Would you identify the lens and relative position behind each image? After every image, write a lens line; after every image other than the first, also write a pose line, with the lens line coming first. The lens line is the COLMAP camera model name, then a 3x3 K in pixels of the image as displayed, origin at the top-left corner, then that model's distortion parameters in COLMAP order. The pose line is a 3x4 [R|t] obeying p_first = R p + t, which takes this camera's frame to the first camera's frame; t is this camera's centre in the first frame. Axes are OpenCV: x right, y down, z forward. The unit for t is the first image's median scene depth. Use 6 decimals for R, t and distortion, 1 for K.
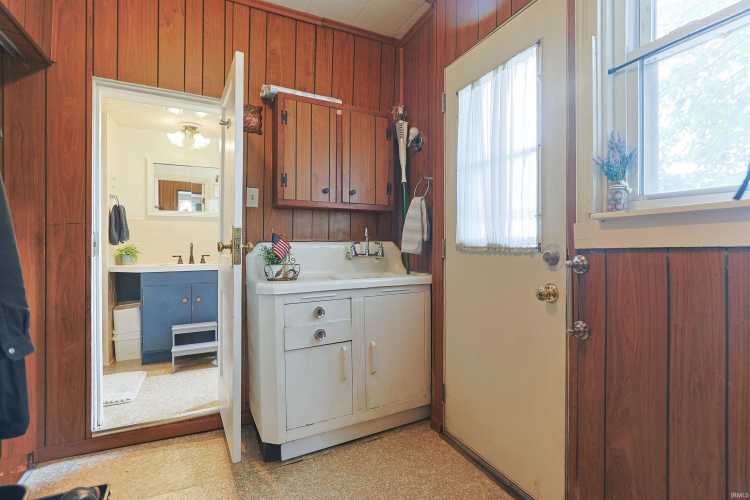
lens RADIAL K [[352.4, 0, 378.0], [0, 352.4, 246.8], [0, 0, 1]] dist [-0.004433, -0.000259]
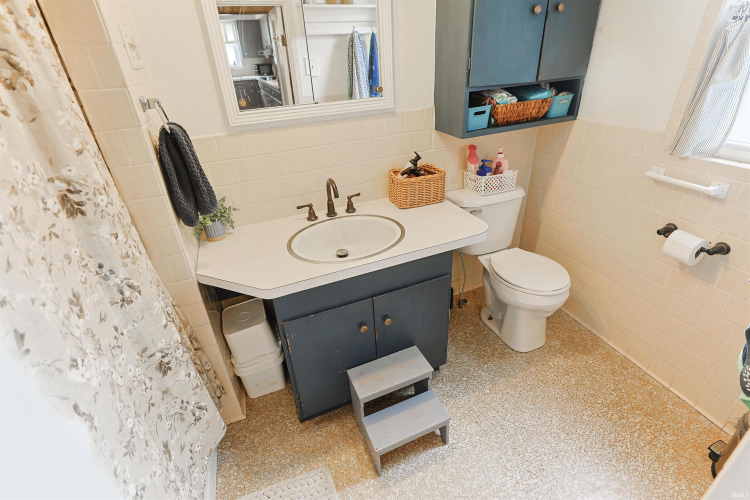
lens RADIAL K [[367.3, 0, 373.1], [0, 367.3, 267.7], [0, 0, 1]] dist [-0.003468, 0.000046]
pose [[0.991442, 0.004687, -0.130467, -0.471770], [0.060612, 0.868593, 0.491805, -0.164030], [0.115627, -0.495504, 0.860875, 0.614563]]
